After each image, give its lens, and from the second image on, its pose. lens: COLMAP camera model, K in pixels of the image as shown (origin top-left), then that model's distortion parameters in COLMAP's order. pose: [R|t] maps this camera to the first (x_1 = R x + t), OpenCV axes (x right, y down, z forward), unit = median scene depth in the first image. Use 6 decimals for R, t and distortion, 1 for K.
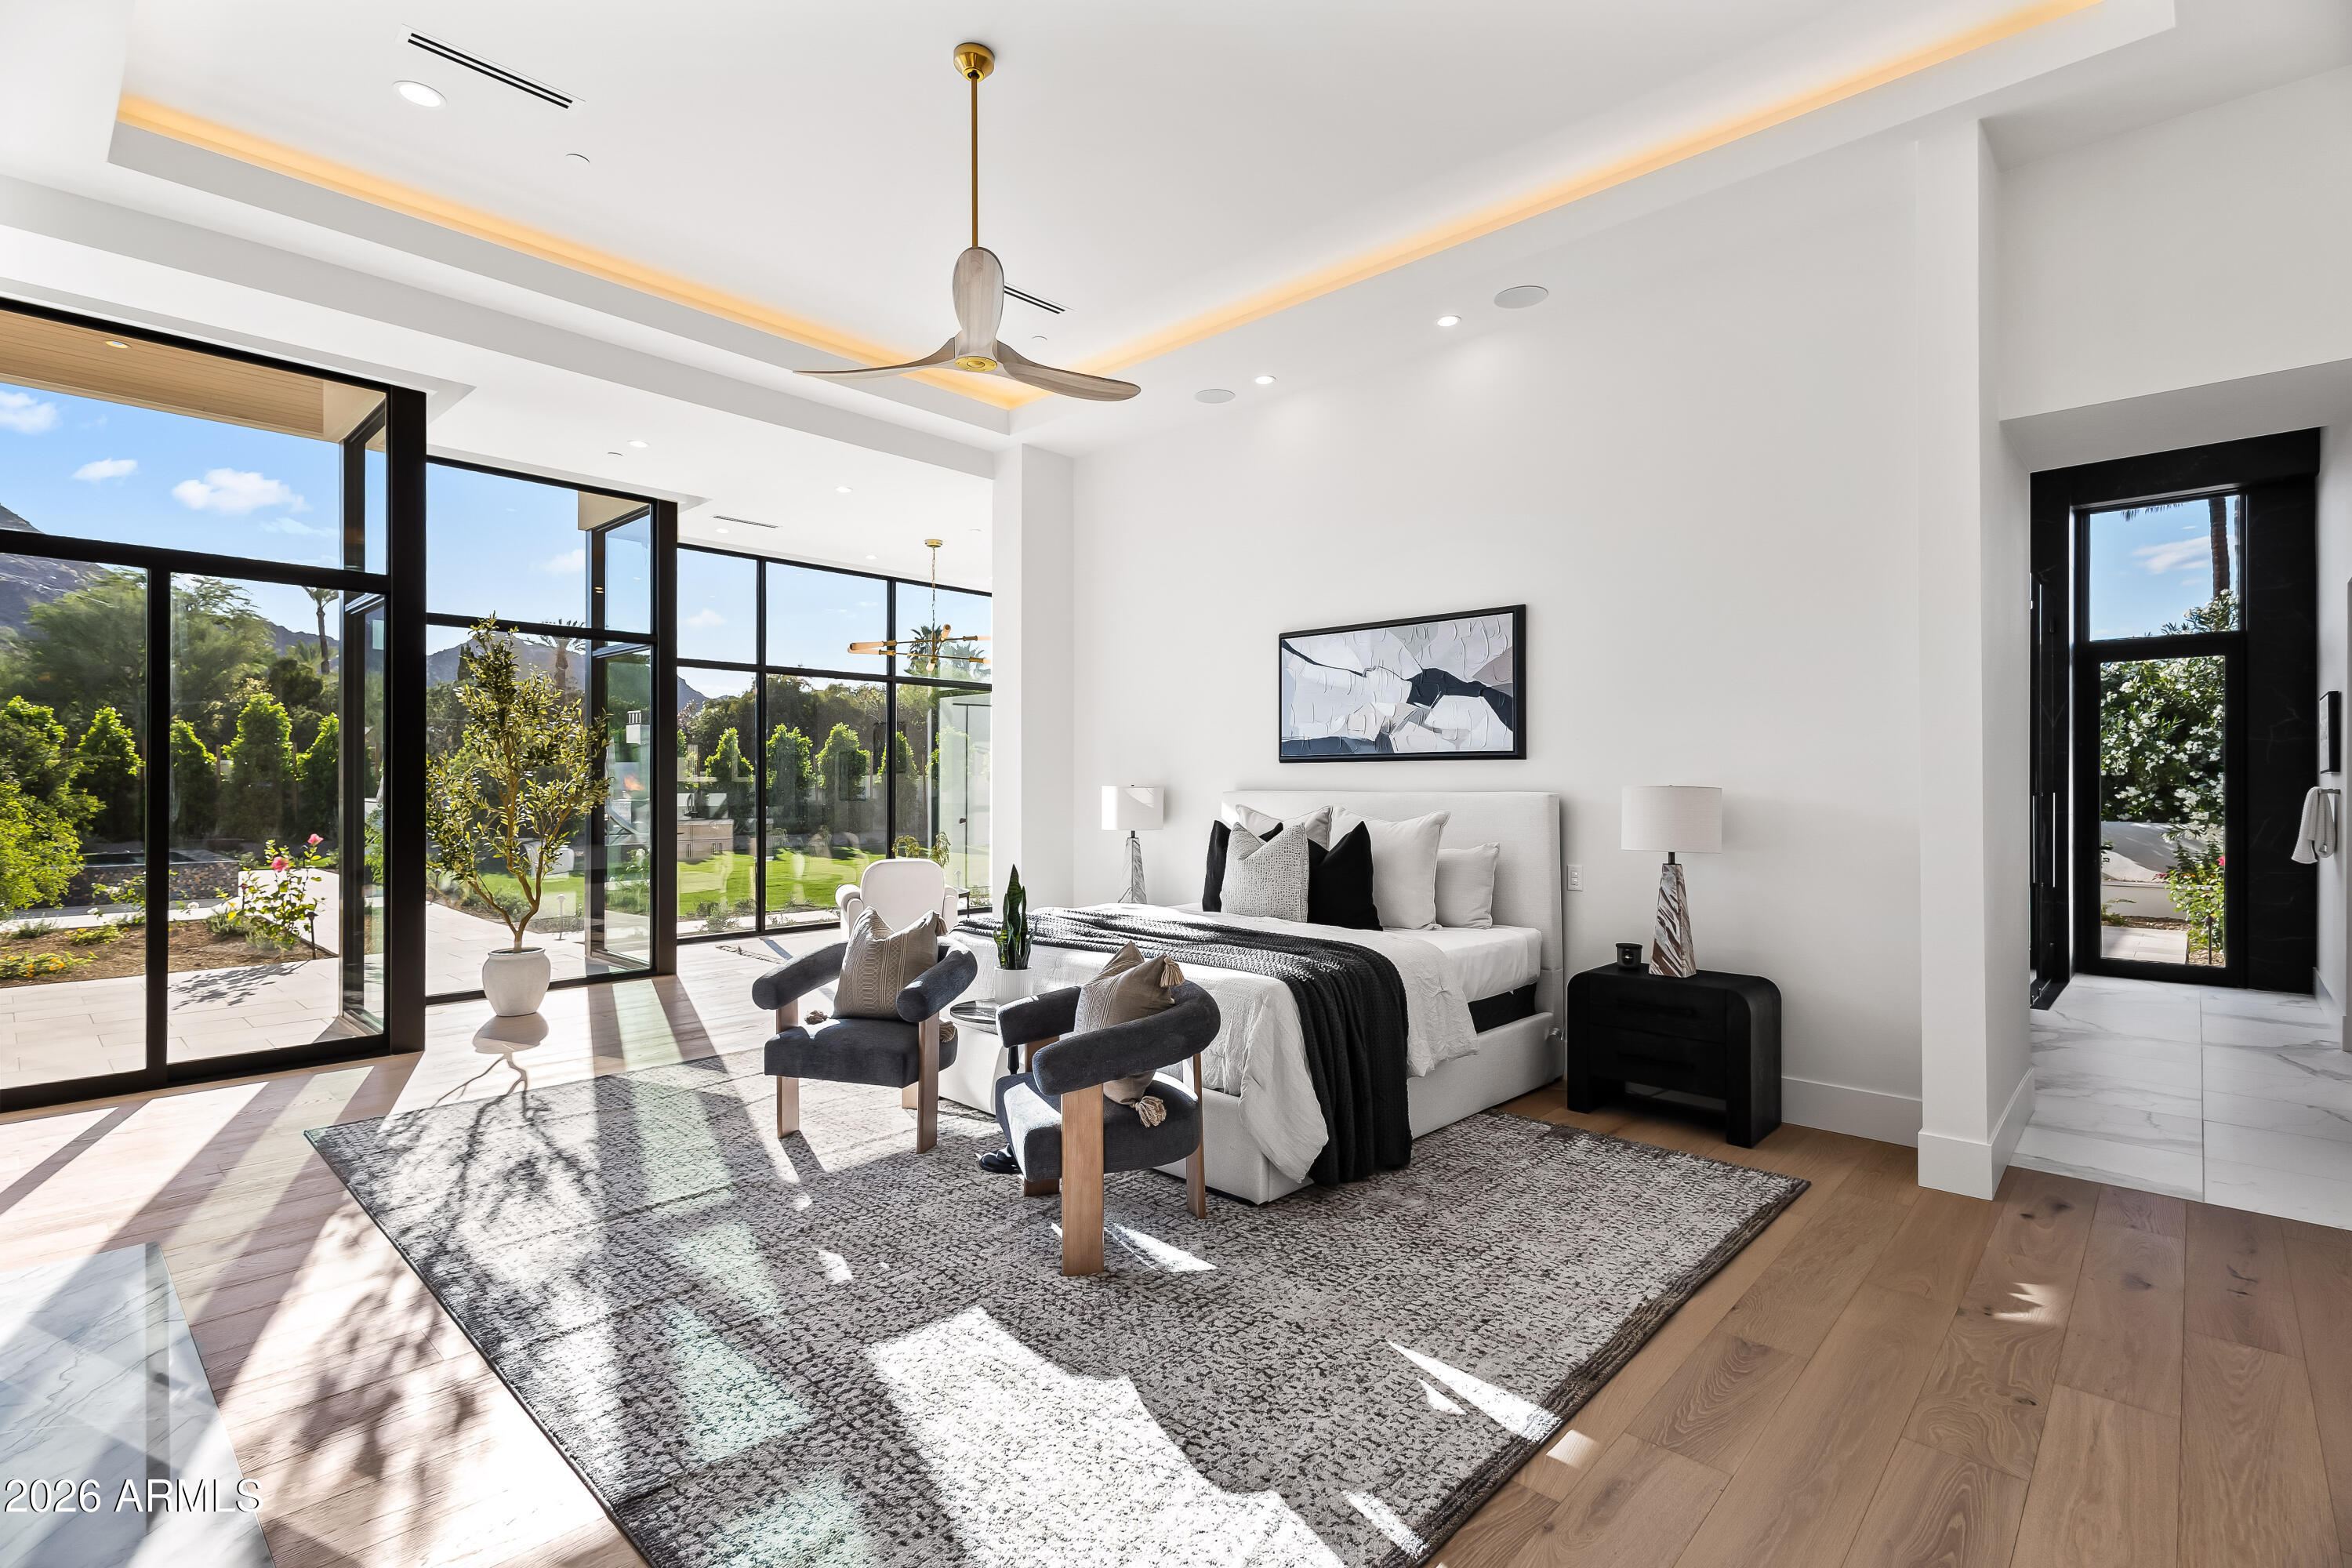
lens RADIAL K [[1120.4, 0, 1167.5], [0, 1120.4, 790.9], [0, 0, 1]] dist [0.008777, -0.000158]
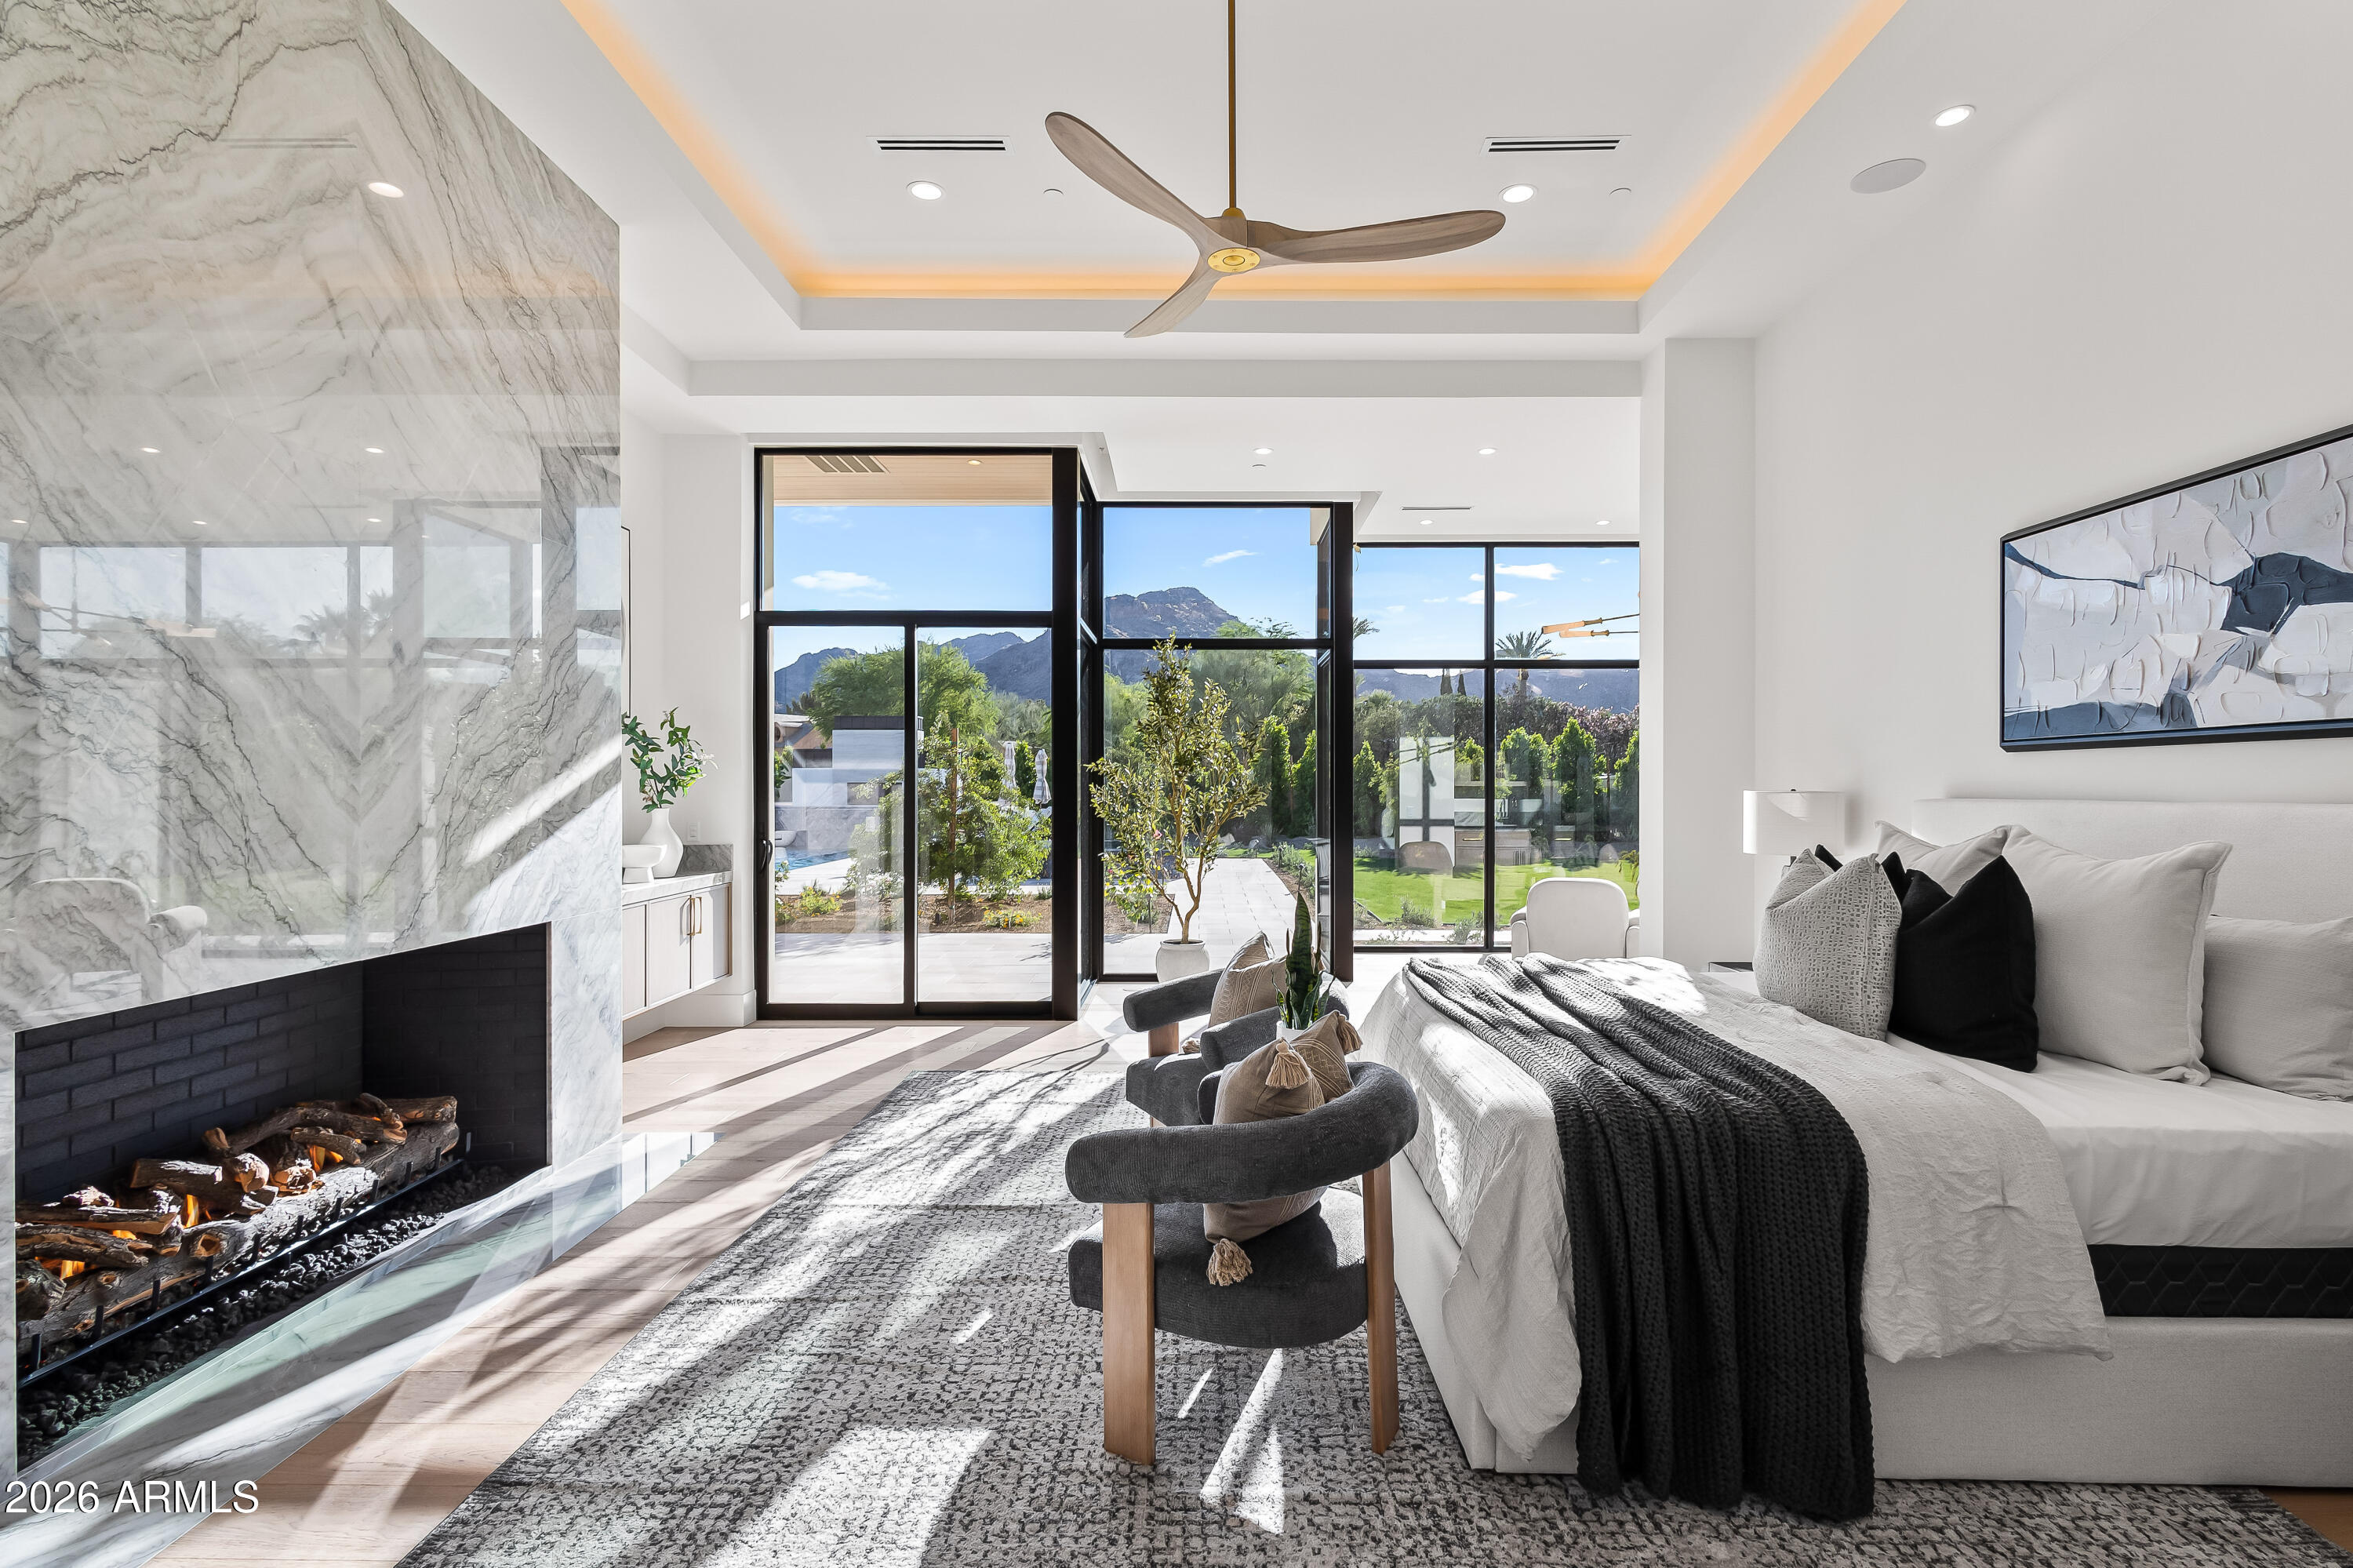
lens RADIAL K [[1154.3, 0, 1181.7], [0, 1154.3, 790.5], [0, 0, 1]] dist [0.010079, -0.000198]
pose [[0.674860, 0.000917, -0.737945, 0.332232], [-0.005026, 0.999982, -0.003354, -0.000655], [0.737929, 0.005972, 0.674852, 0.338661]]
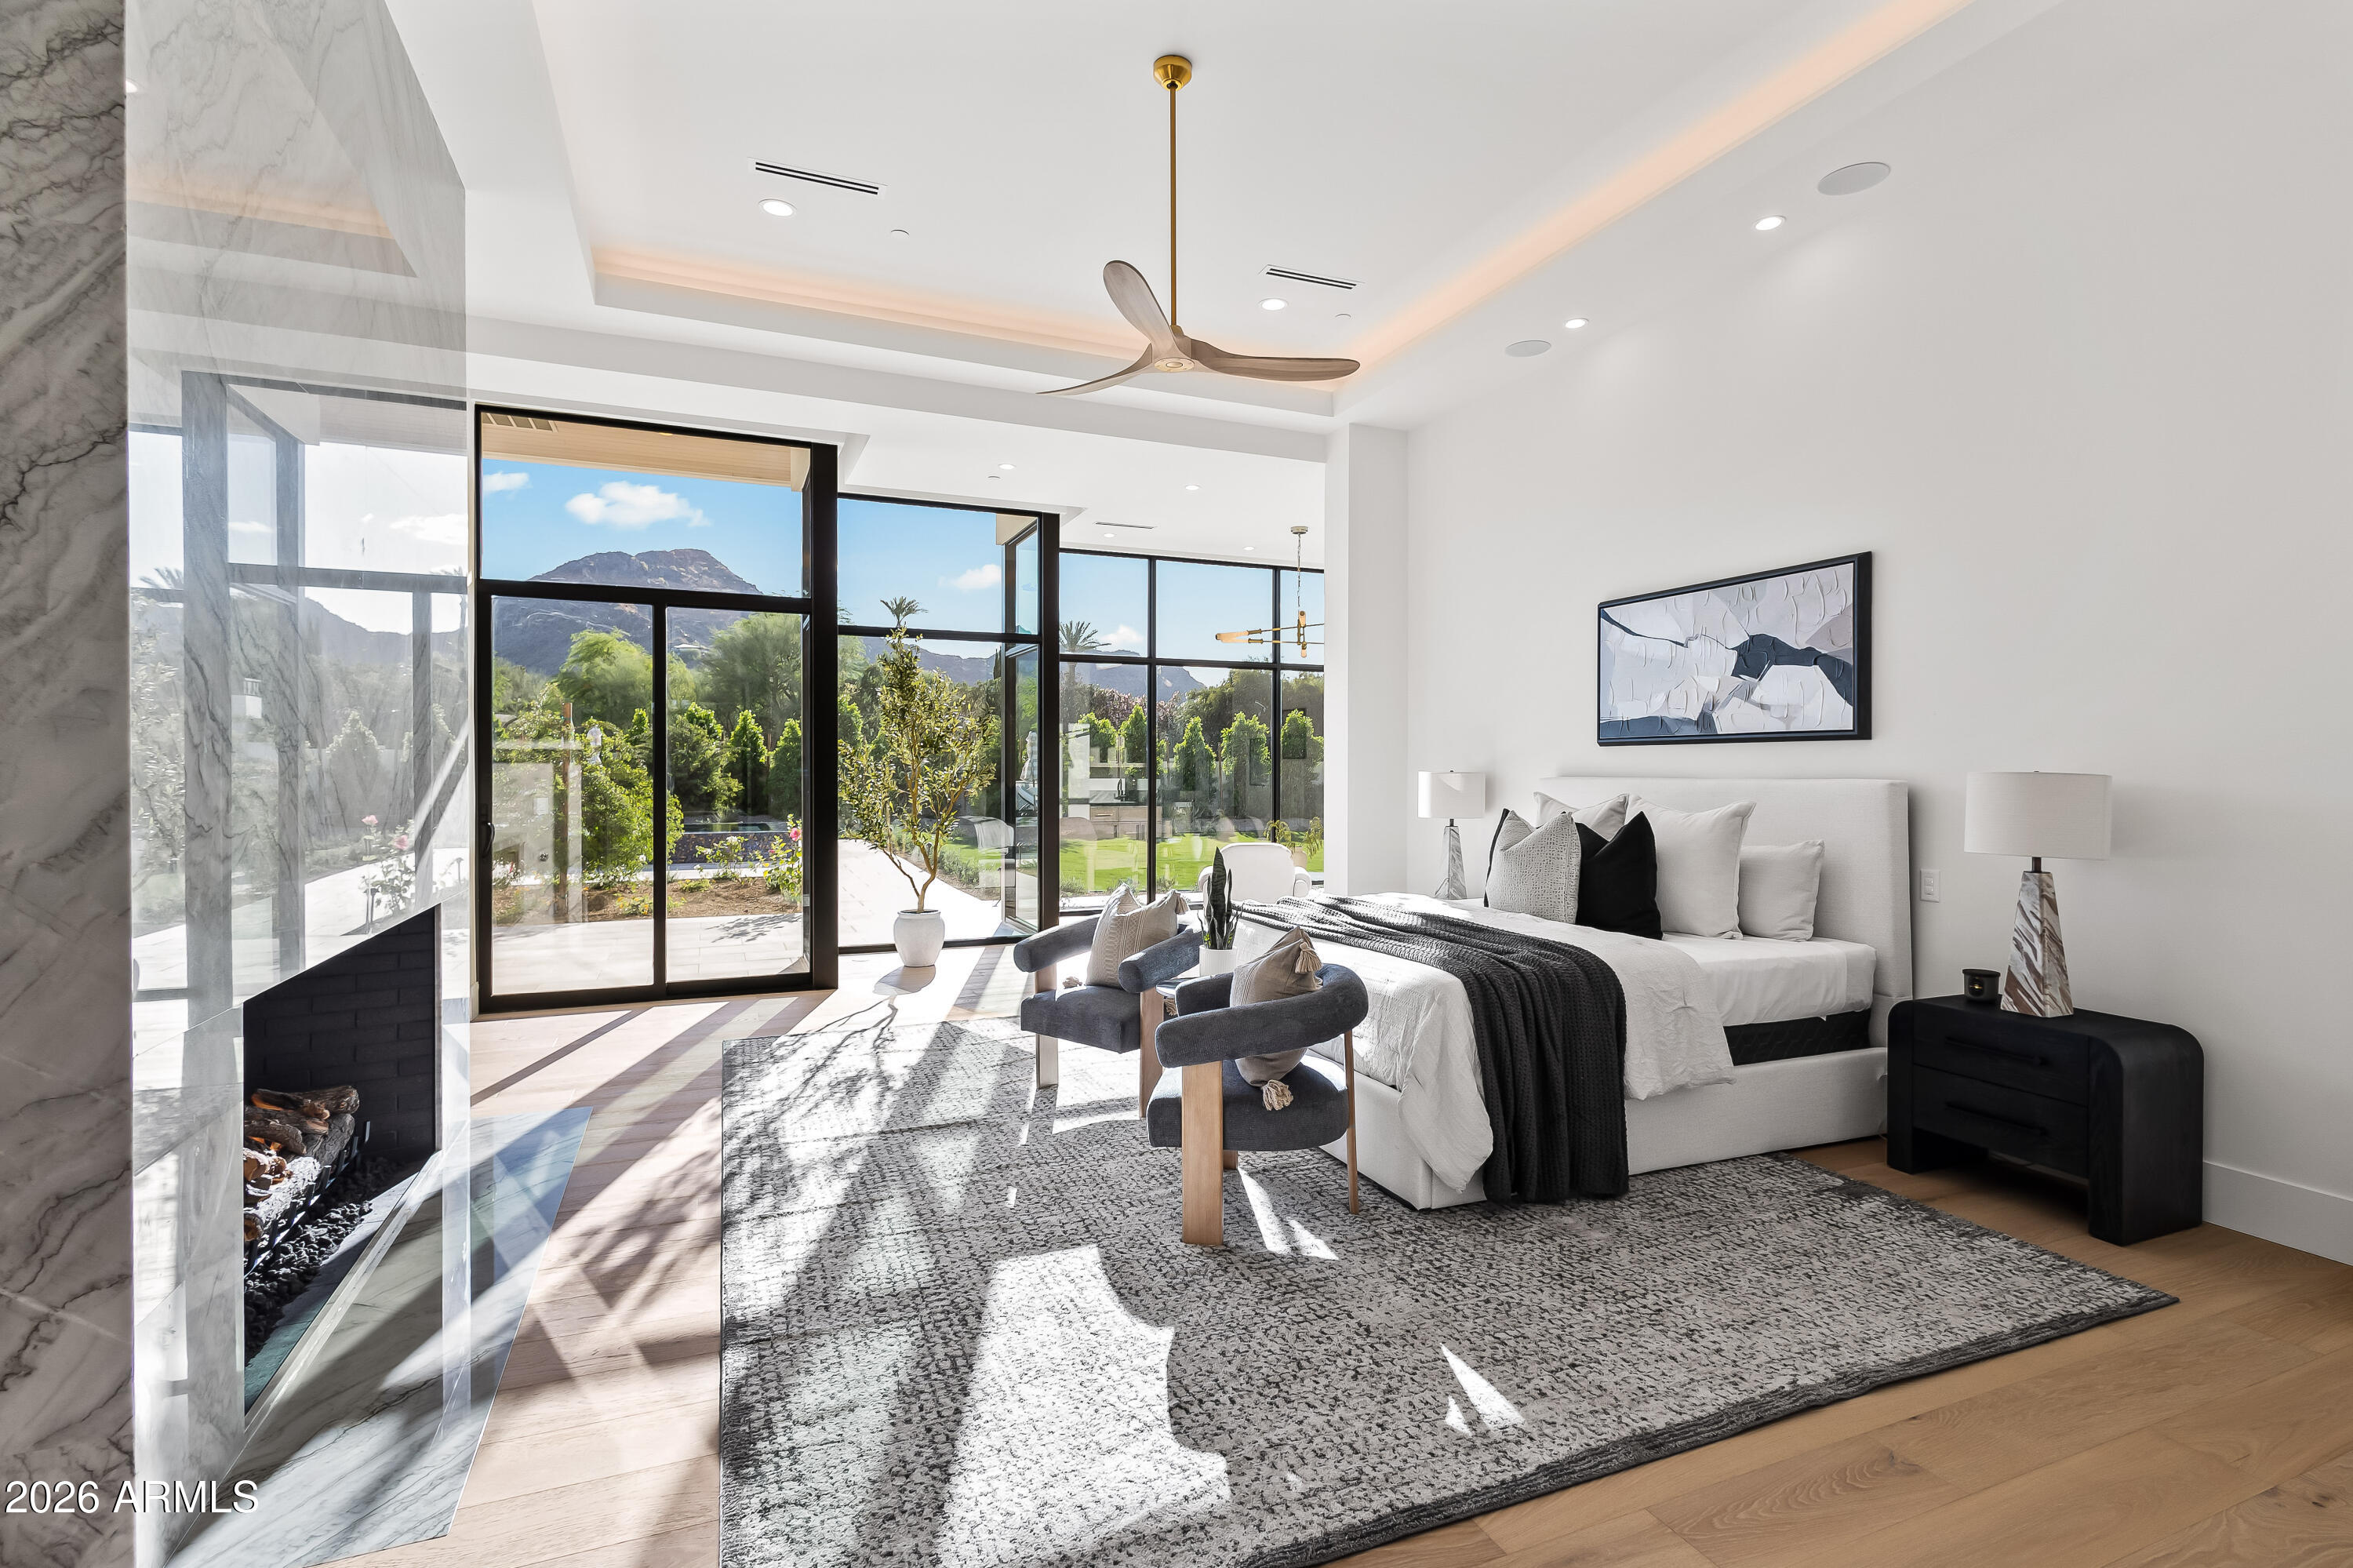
lens RADIAL K [[1154.3, 0, 1181.7], [0, 1154.3, 790.5], [0, 0, 1]] dist [0.010079, -0.000198]
pose [[0.913006, 0.008068, -0.407866, 0.222290], [-0.003537, 0.999923, 0.011860, 0.000915], [0.407931, -0.009385, 0.912965, 0.017195]]
